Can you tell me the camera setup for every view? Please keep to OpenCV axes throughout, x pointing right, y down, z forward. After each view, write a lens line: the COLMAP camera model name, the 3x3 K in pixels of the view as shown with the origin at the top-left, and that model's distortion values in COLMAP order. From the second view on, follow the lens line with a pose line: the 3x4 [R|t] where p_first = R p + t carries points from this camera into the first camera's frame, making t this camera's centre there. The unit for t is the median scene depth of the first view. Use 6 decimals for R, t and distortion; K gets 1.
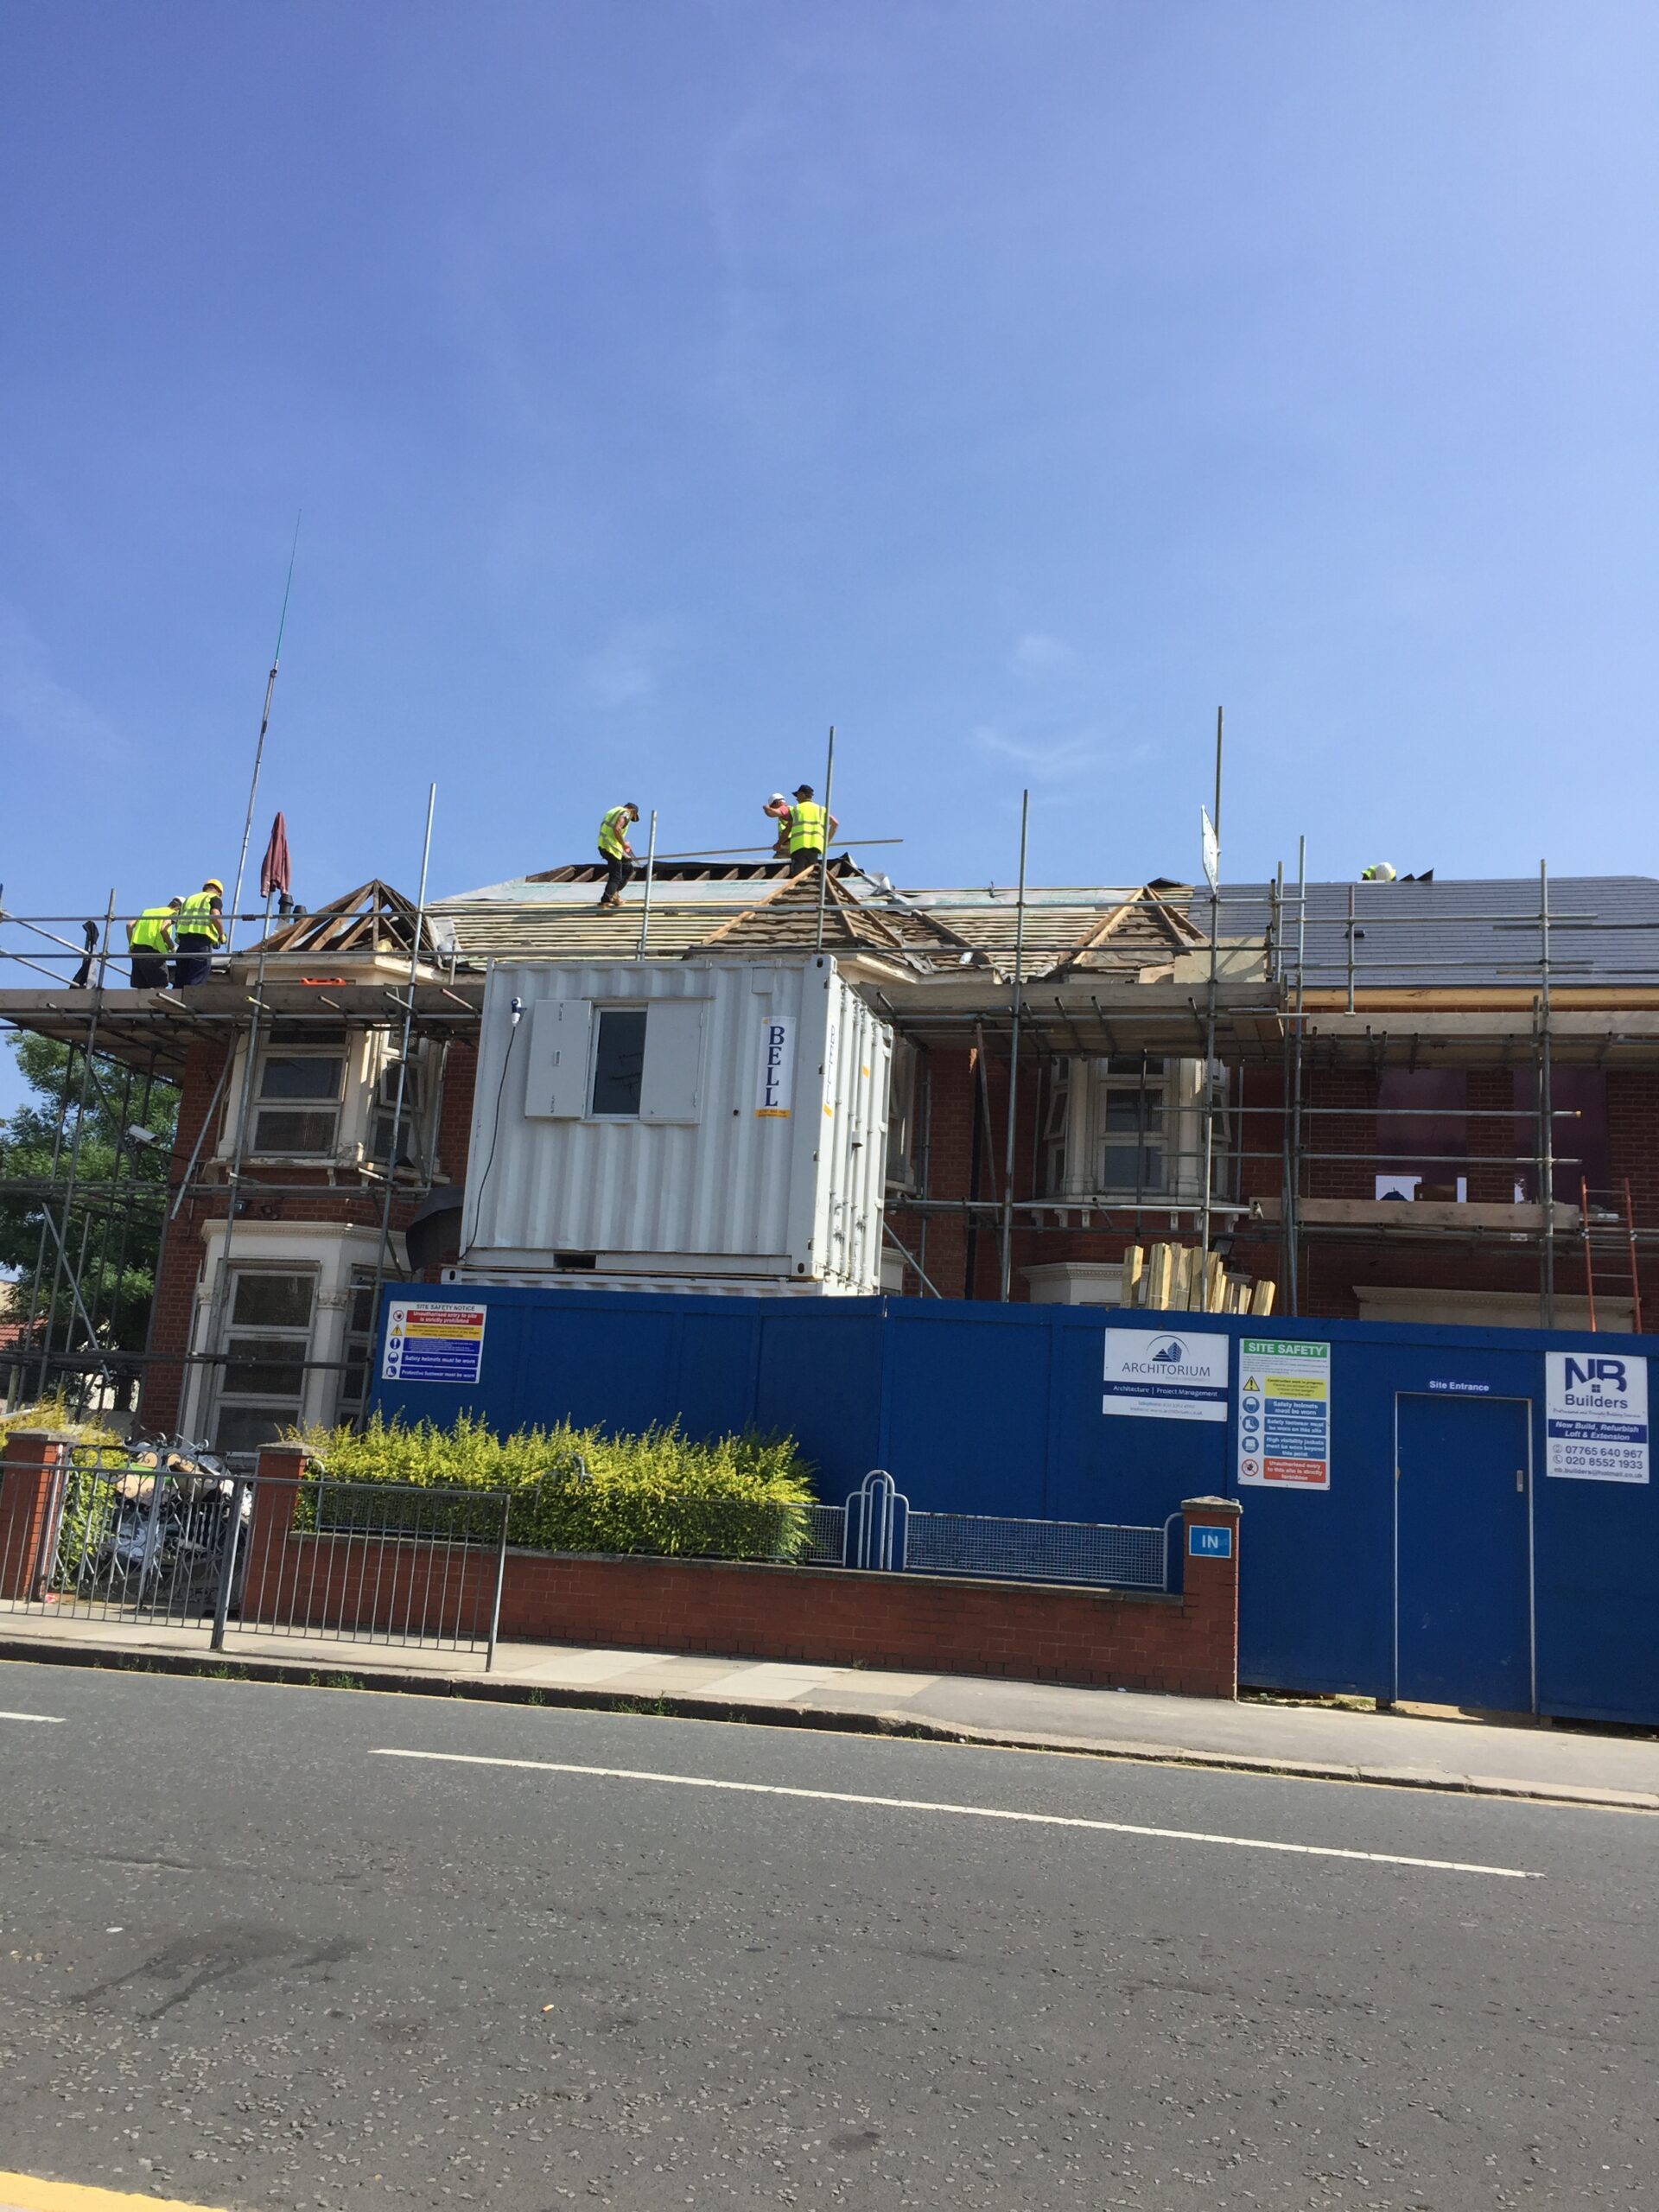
lens RADIAL K [[1900.6, 0, 816.4], [0, 1900.6, 1093.3], [0, 0, 1]] dist [0.105962, -0.147549]
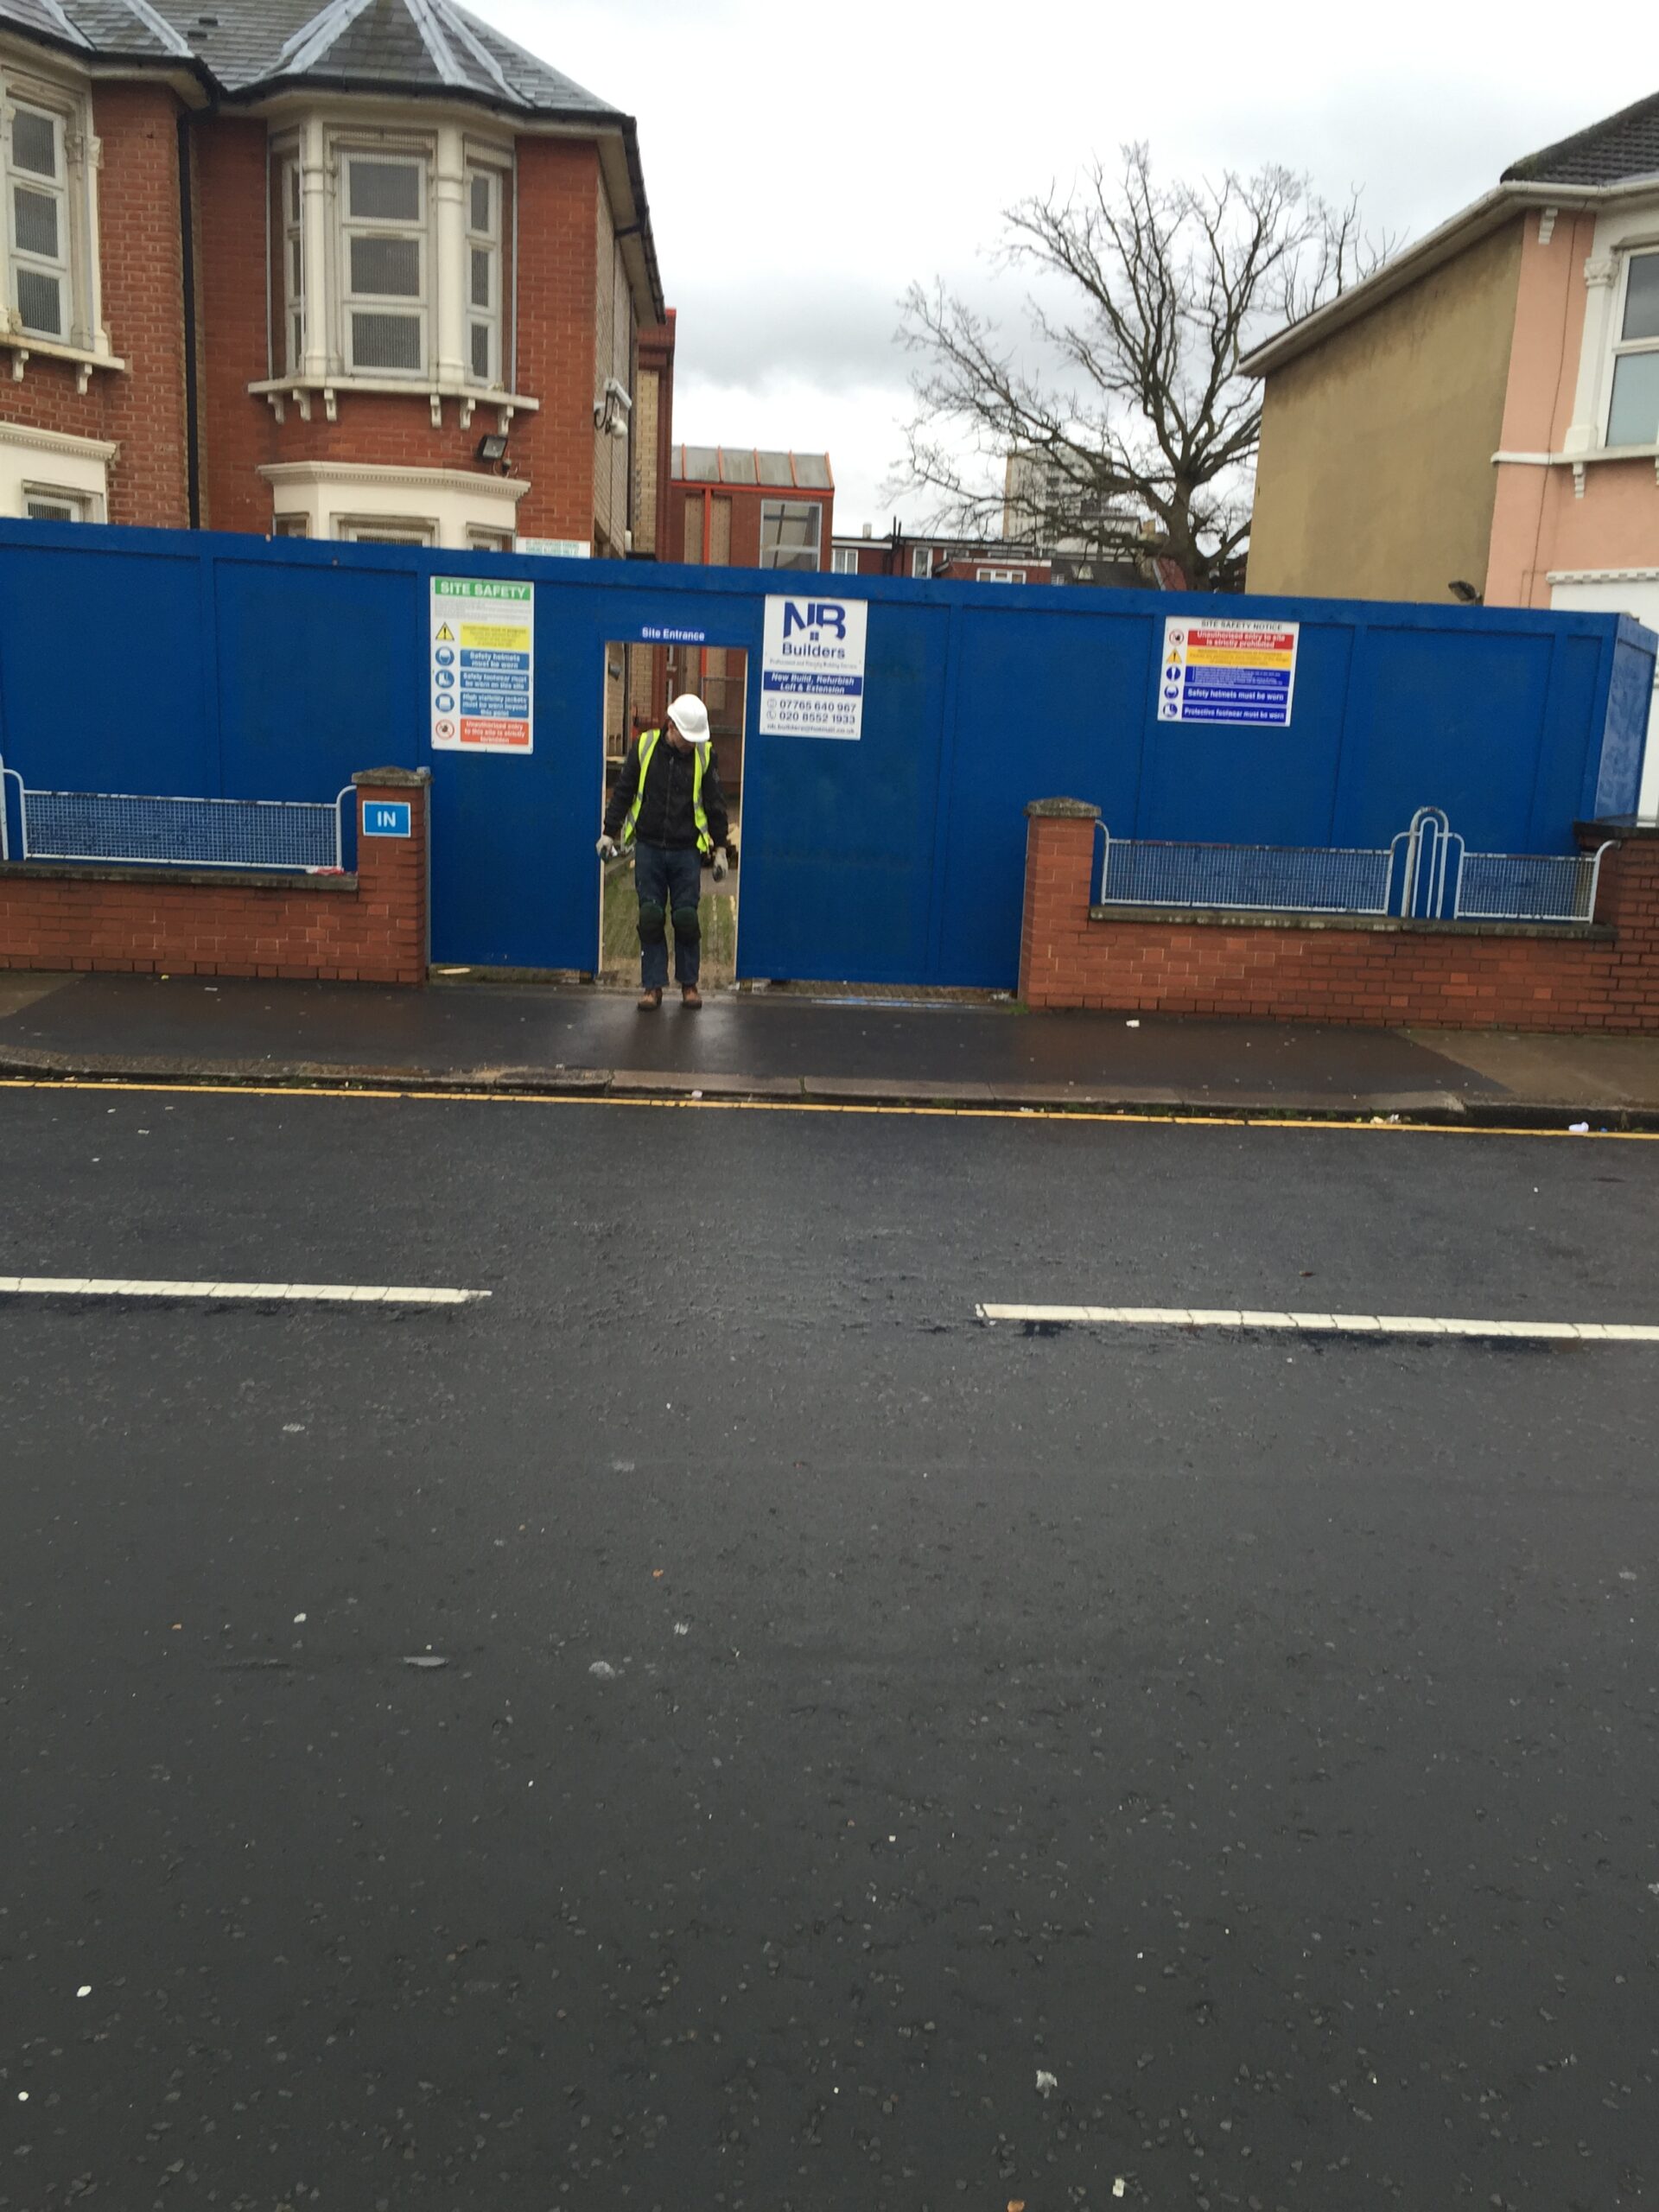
lens RADIAL K [[1900.6, 0, 827.6], [0, 1900.6, 1102.1], [0, 0, 1]] dist [0.105962, -0.147549]
pose [[0.953480, -0.077506, 0.291321, 0.125850], [-0.047708, 0.915408, 0.399690, -0.007054], [-0.297656, -0.394995, 0.869126, 0.120418]]
